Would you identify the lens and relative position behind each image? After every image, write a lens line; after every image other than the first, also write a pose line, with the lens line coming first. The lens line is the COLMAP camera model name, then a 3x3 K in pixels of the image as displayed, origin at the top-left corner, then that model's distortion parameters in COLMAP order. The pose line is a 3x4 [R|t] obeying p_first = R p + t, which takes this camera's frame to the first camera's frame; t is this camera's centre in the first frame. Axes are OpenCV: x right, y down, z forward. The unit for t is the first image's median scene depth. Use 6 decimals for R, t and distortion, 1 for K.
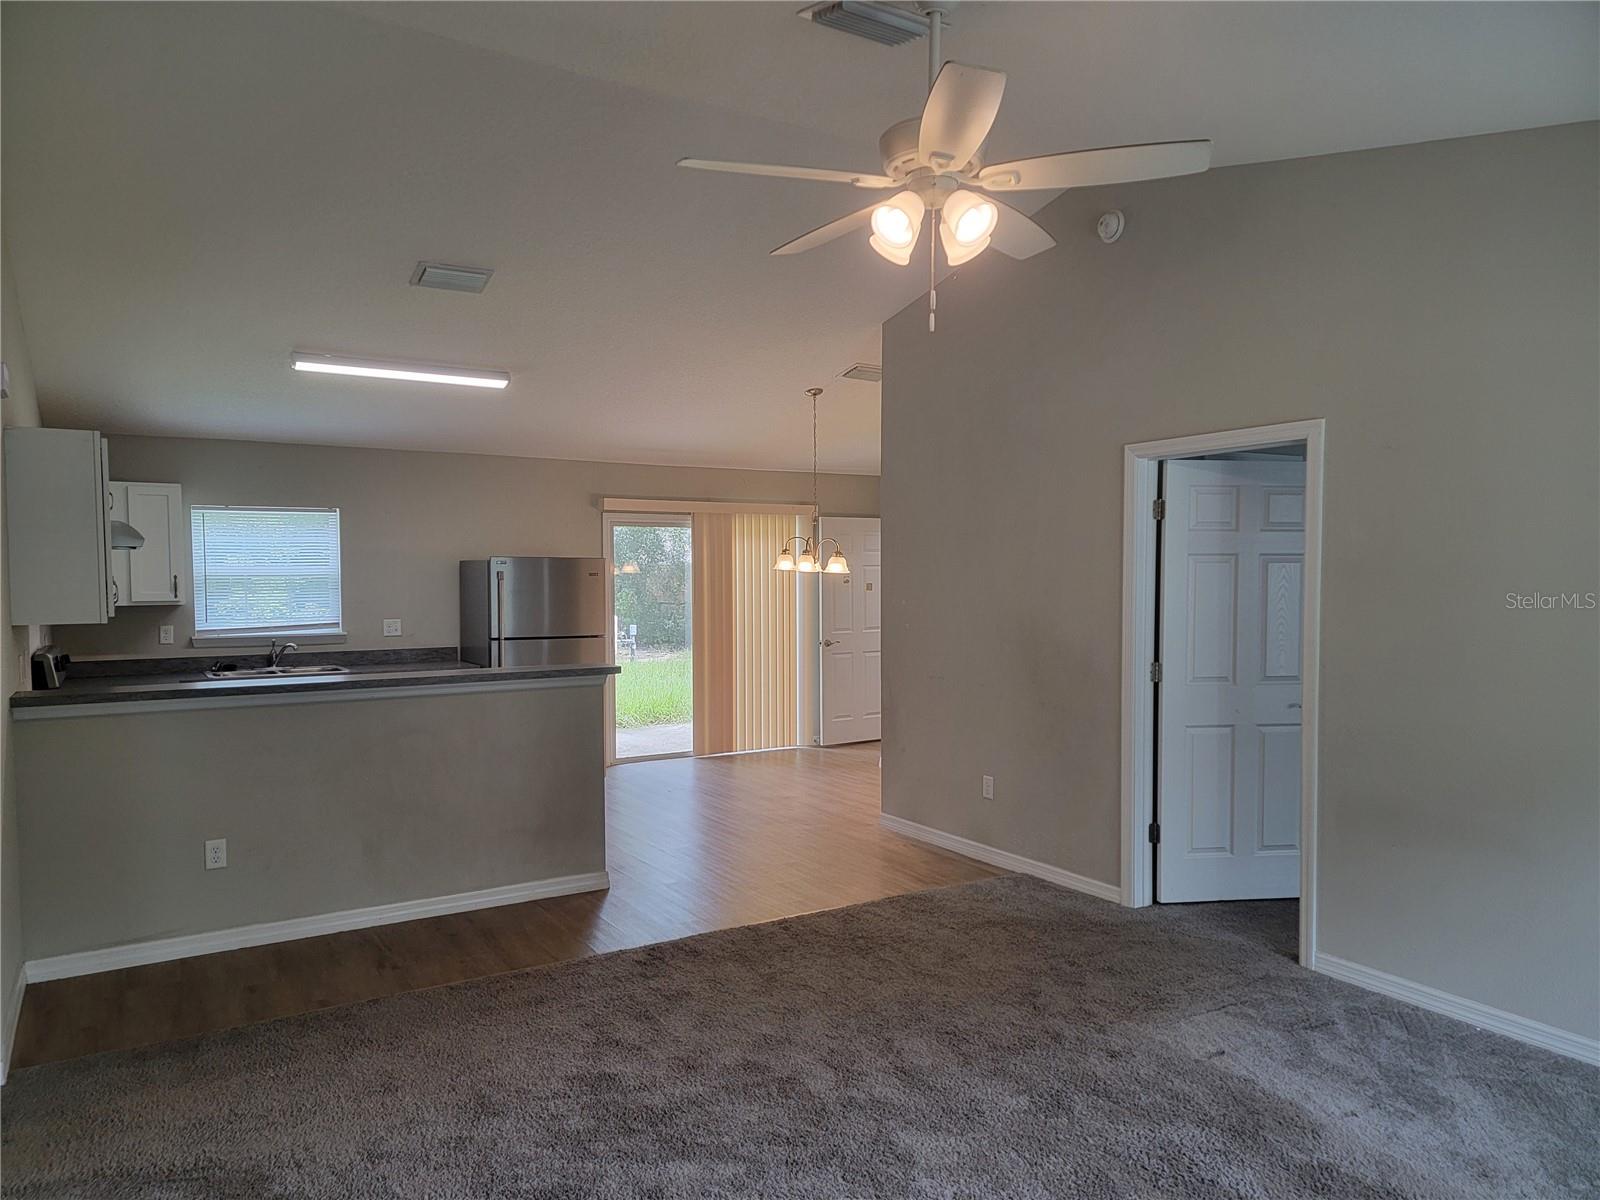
lens RADIAL K [[1107.5, 0, 800.8], [0, 1107.5, 602.9], [0, 0, 1]] dist [0.074568, -0.055243]
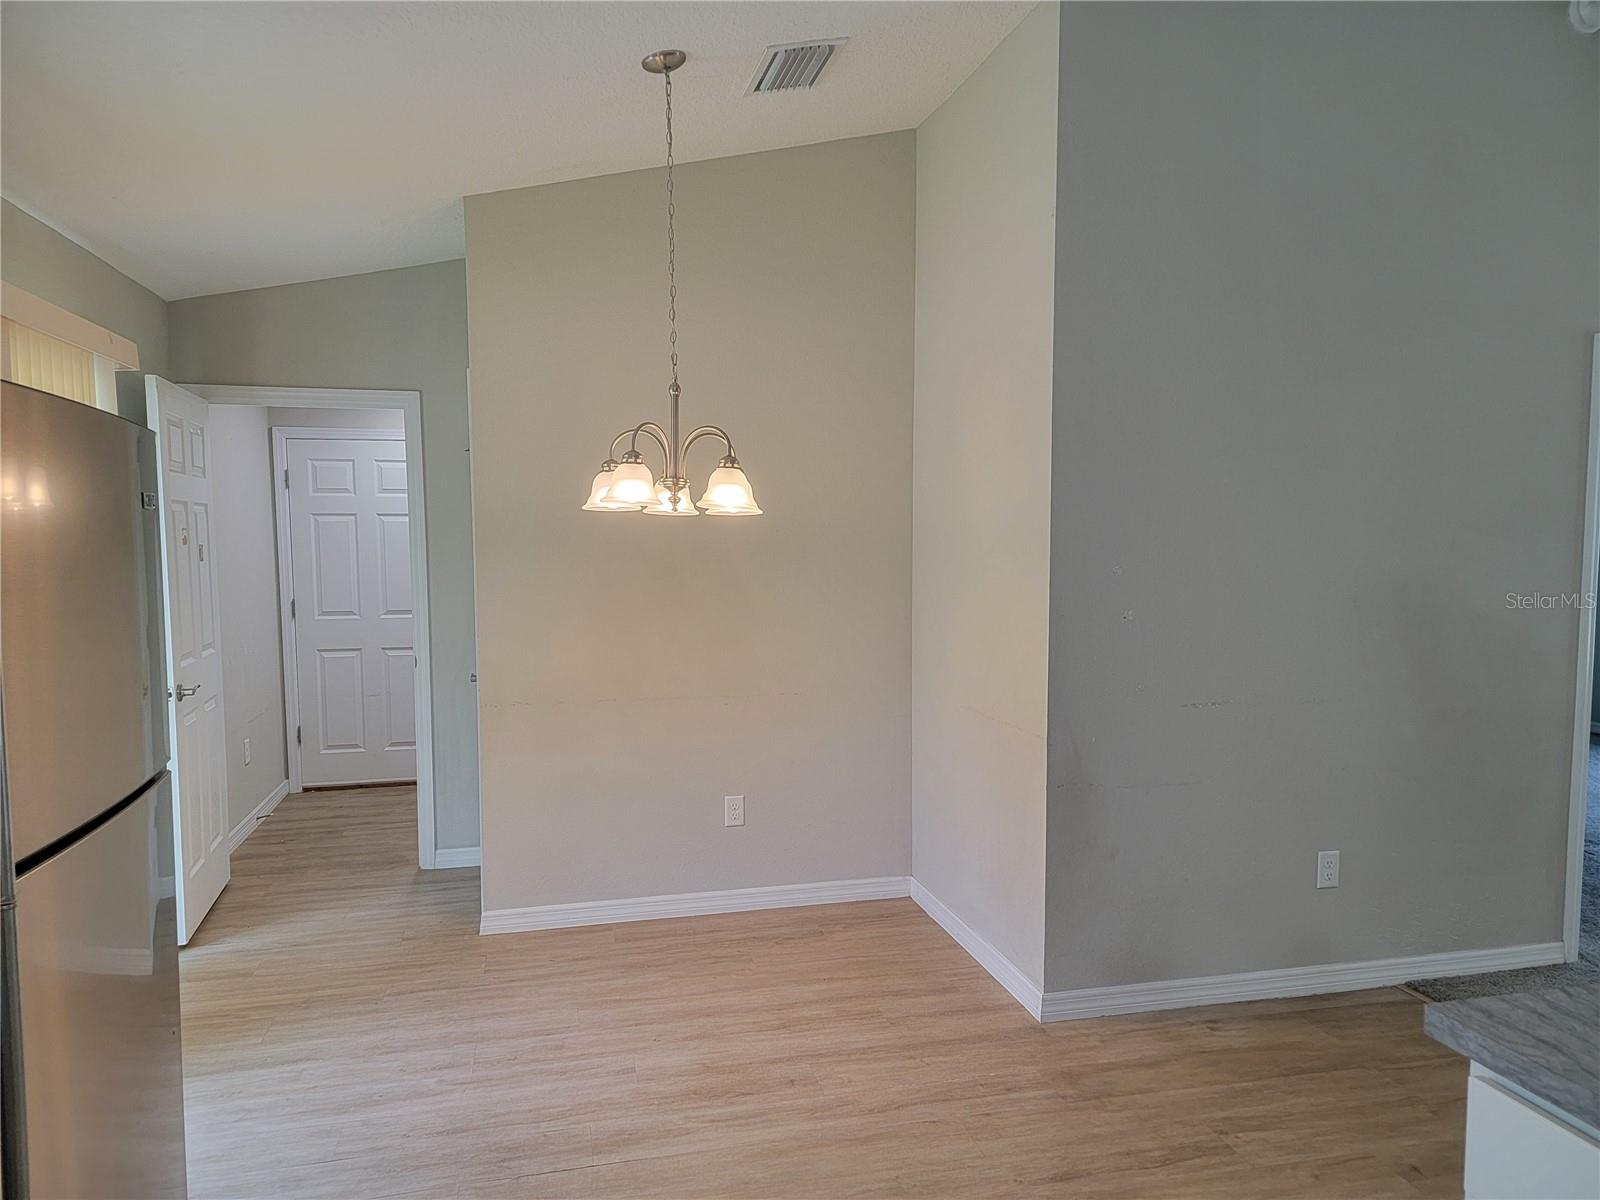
lens RADIAL K [[1107.5, 0, 803.9], [0, 1107.5, 606.5], [0, 0, 1]] dist [0.074568, -0.055243]
pose [[0.299685, -0.067670, 0.951635, -0.440051], [0.020577, 0.997708, 0.064466, -0.018174], [-0.953816, 0.000262, 0.300390, 0.990374]]
